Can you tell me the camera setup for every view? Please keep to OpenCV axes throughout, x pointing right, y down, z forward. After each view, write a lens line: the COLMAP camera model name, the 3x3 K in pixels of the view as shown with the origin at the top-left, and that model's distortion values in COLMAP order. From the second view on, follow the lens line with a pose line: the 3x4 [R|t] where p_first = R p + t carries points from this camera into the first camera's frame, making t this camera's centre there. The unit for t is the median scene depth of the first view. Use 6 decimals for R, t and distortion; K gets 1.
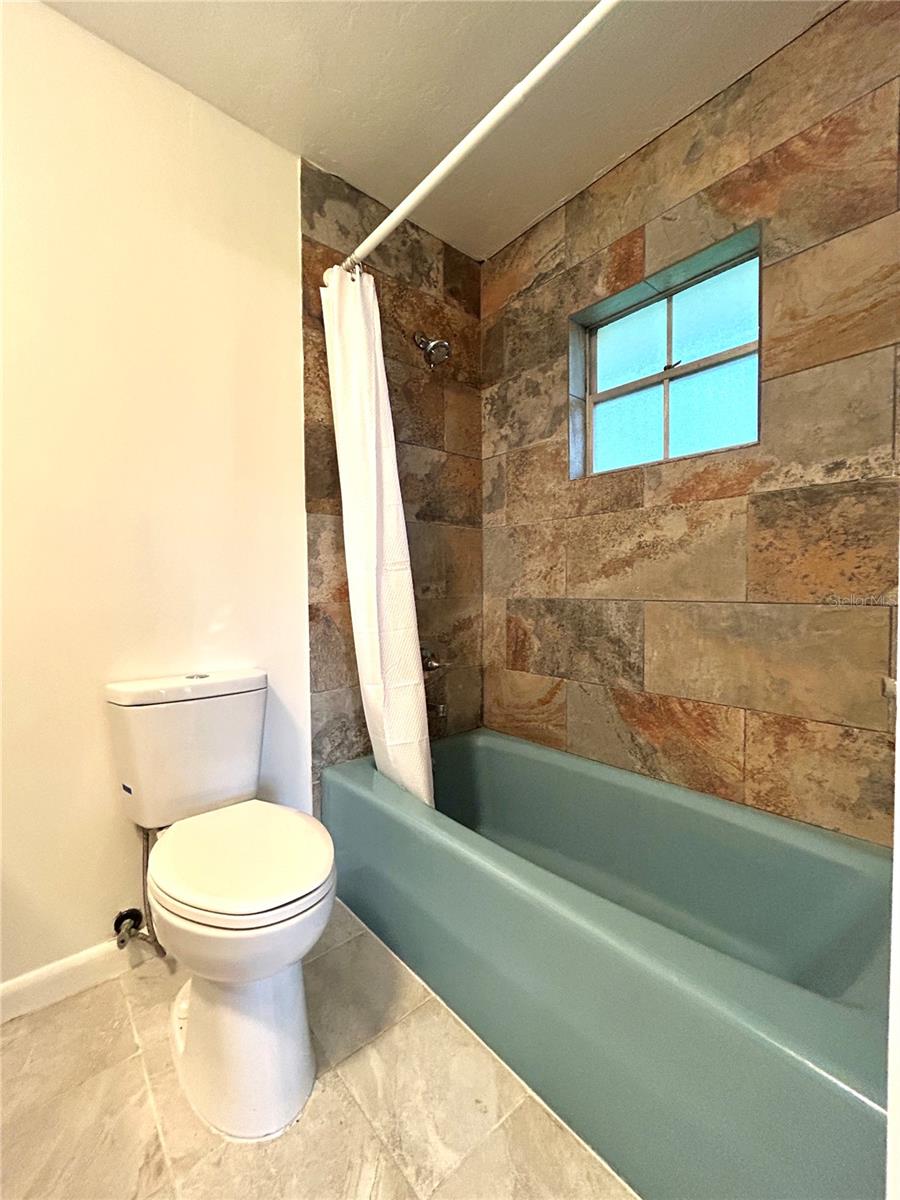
lens RADIAL K [[488.5, 0, 445.1], [0, 488.5, 599.7], [0, 0, 1]] dist [0.002594, -0.000415]
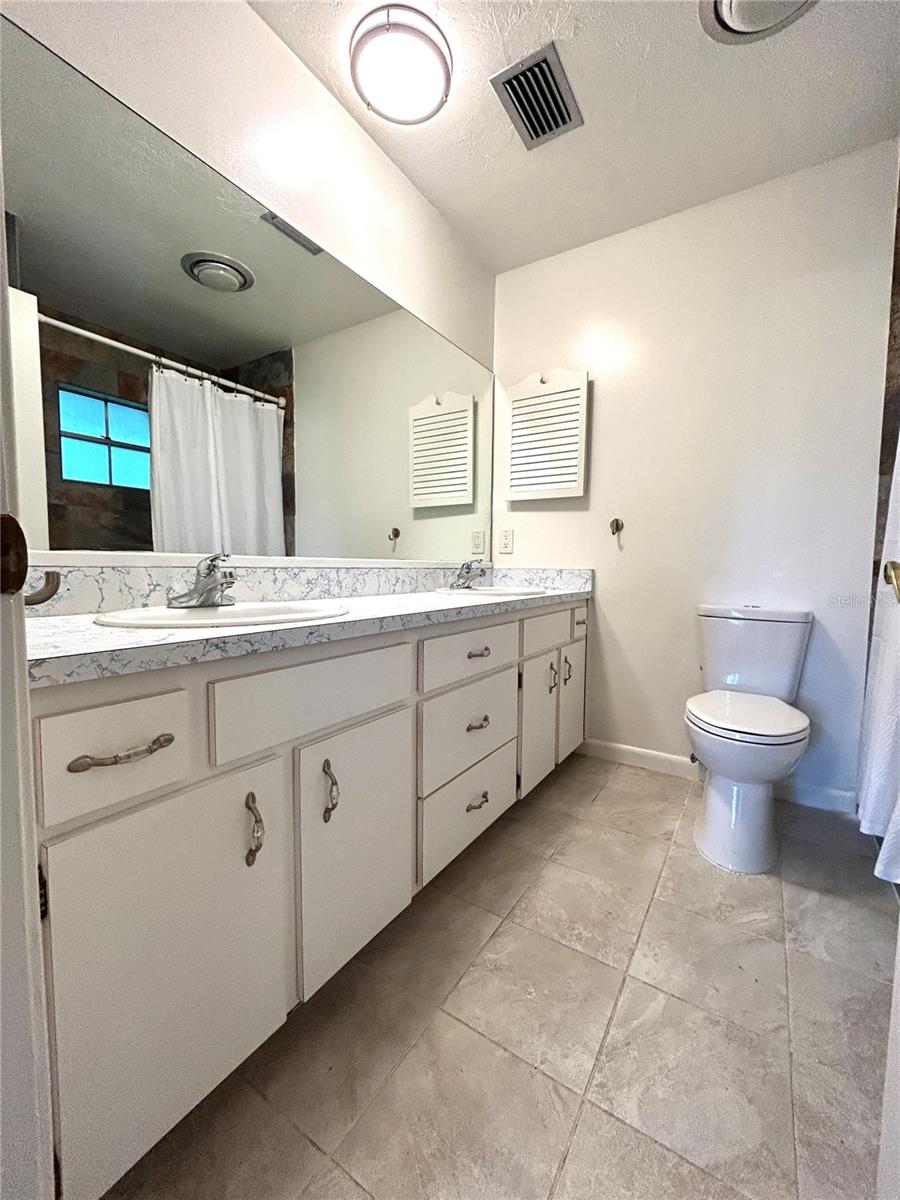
lens RADIAL K [[488.5, 0, 448.1], [0, 488.5, 597.5], [0, 0, 1]] dist [0.002594, -0.000415]
pose [[0.275511, 0.077433, -0.958174, 0.816164], [-0.034809, 0.996900, 0.070554, 0.076229], [0.960668, 0.013915, 0.277352, -0.337494]]
